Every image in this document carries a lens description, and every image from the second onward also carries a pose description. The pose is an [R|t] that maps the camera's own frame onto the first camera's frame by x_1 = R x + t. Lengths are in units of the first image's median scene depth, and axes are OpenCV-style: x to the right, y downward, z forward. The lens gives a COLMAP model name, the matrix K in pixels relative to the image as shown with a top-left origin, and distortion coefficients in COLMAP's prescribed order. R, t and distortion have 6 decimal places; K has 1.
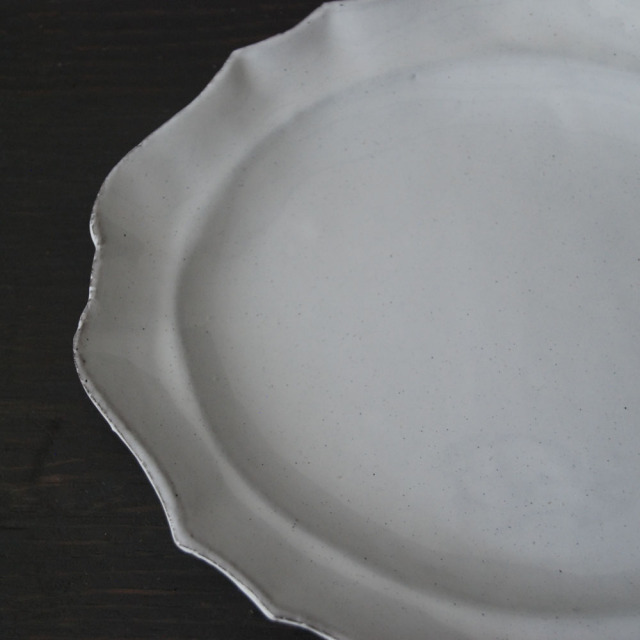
lens RADIAL K [[1165.7, 0, 317.4], [0, 1165.7, 322.2], [0, 0, 1]] dist [0.062676, 0.000000]
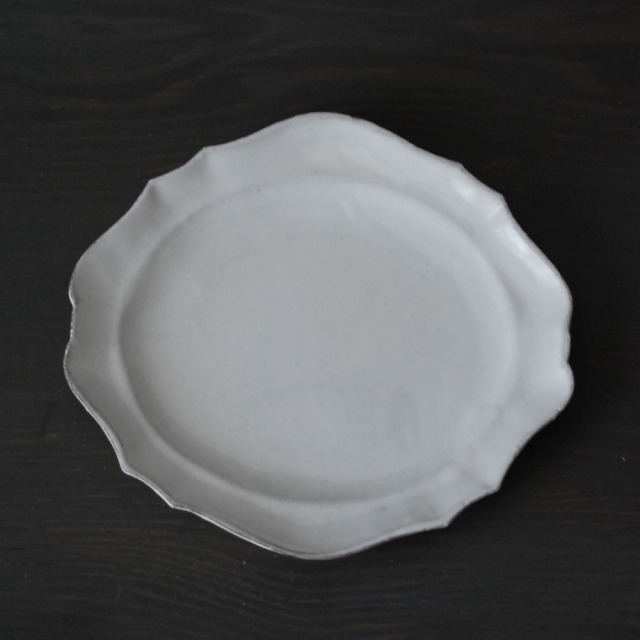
lens RADIAL K [[1665.8, 0, 317.2], [0, 1665.8, 306.1], [0, 0, 1]] dist [0.311127, 0.000000]
pose [[0.999870, -0.015959, -0.002135, 0.189152], [0.016085, 0.995922, 0.088778, -0.288214], [0.000710, -0.088801, 0.996049, -1.557375]]
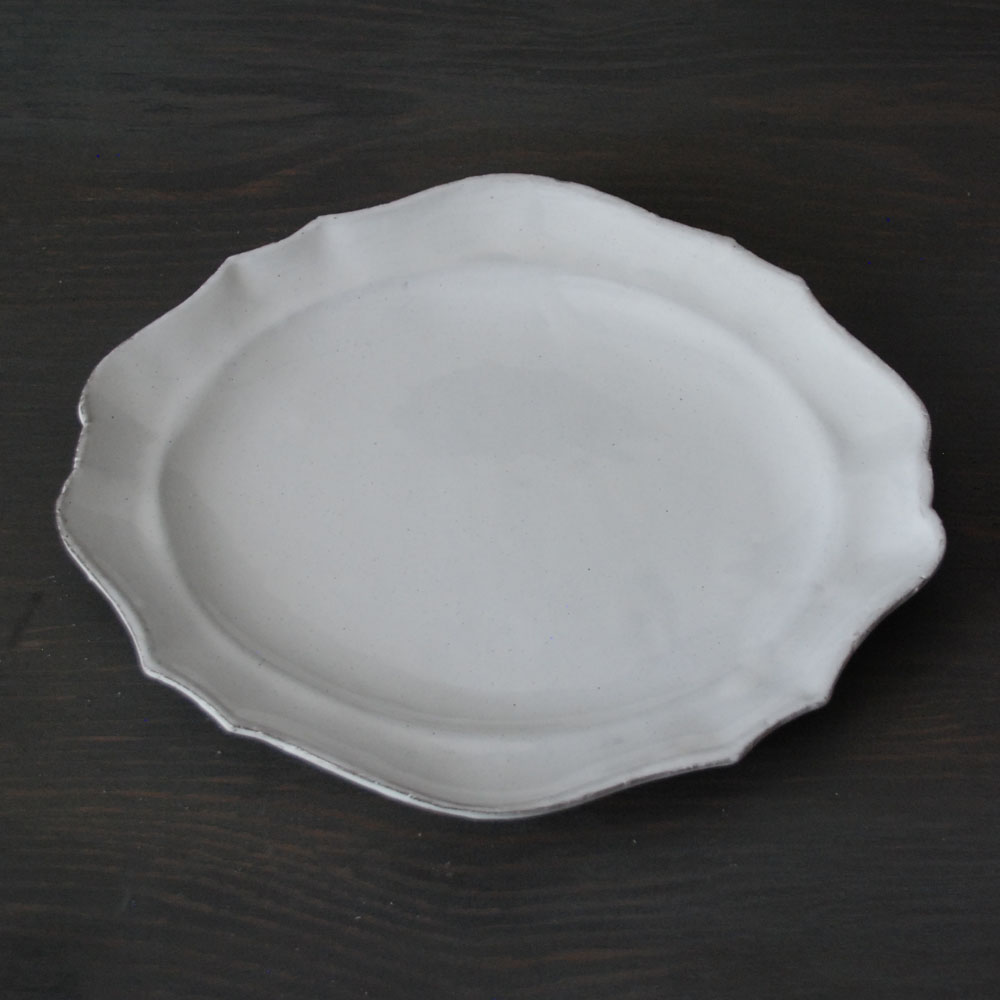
lens RADIAL K [[1771.4, 0, 542.2], [0, 1771.4, 520.0], [0, 0, 1]] dist [0.031550, 0.000000]
pose [[0.999491, -0.005538, 0.031408, 0.171361], [0.011553, 0.980789, -0.194731, 0.336139], [-0.029726, 0.194995, 0.980354, -0.553345]]
